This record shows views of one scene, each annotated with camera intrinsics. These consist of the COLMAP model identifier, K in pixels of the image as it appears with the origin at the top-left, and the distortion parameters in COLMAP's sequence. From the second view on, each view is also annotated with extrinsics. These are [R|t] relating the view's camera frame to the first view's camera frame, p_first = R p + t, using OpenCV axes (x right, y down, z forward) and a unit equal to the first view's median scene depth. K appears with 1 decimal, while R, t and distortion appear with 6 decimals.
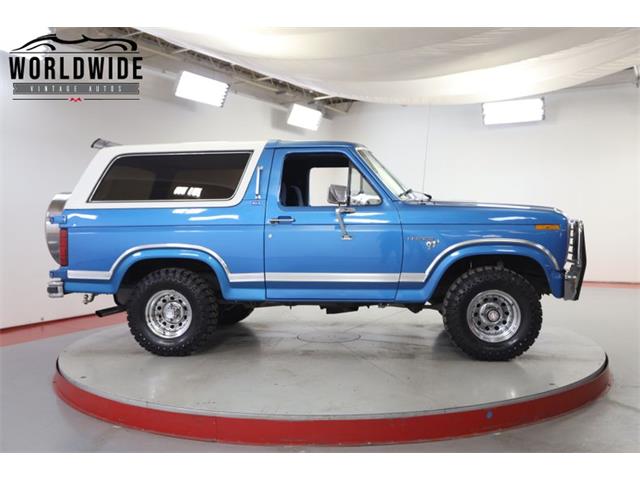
lens RADIAL K [[640.5, 0, 314.6], [0, 640.5, 236.1], [0, 0, 1]] dist [-0.001252, 0.005561]
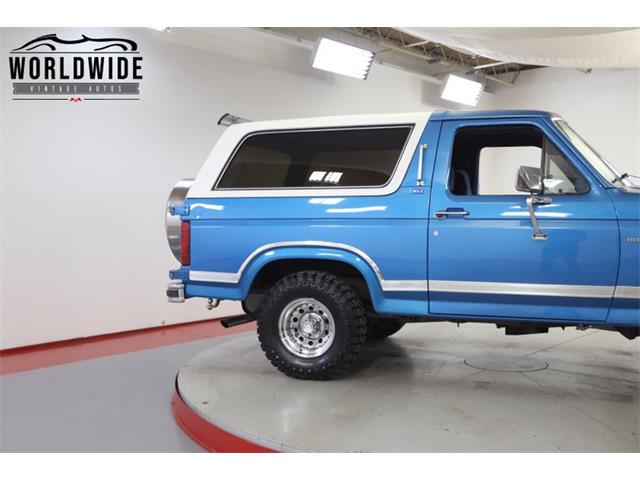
lens RADIAL K [[709.5, 0, 310.9], [0, 709.5, 236.6], [0, 0, 1]] dist [0.002234, 0.029524]
pose [[0.979096, 0.014591, -0.202875, -0.041463], [-0.012935, 0.999871, 0.009486, -0.002245], [0.202987, -0.006664, 0.979159, 0.120951]]
